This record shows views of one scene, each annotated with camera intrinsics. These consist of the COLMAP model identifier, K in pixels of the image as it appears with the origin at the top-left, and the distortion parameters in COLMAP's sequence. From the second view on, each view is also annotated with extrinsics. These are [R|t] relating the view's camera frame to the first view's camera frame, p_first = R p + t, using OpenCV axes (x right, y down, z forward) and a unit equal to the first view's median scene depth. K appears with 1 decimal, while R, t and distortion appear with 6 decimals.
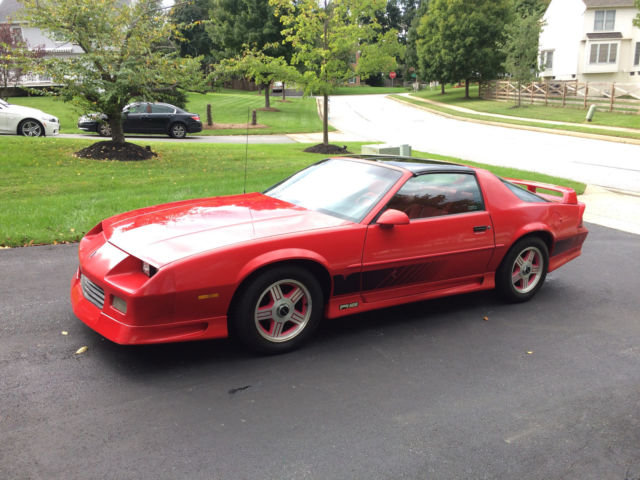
lens RADIAL K [[544.8, 0, 320.9], [0, 544.8, 239.3], [0, 0, 1]] dist [0.069412, -0.086443]
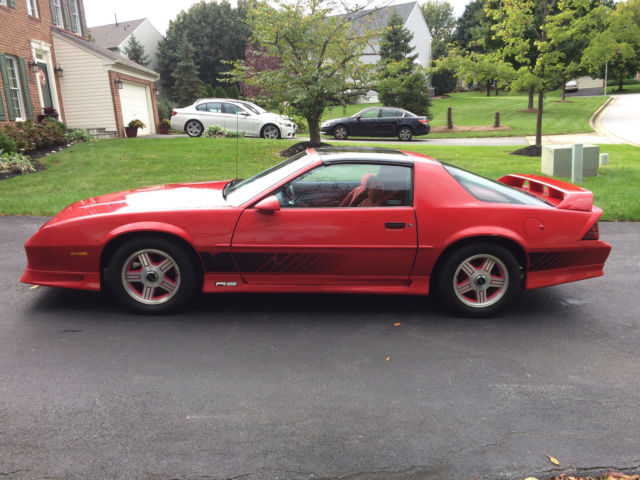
lens RADIAL K [[544.8, 0, 320.9], [0, 544.8, 239.3], [0, 0, 1]] dist [0.069412, -0.086443]
pose [[0.866464, 0.090078, -0.491045, 0.311172], [-0.095112, 0.995357, 0.014761, 0.001302], [0.490095, 0.033914, 0.871009, 0.071377]]
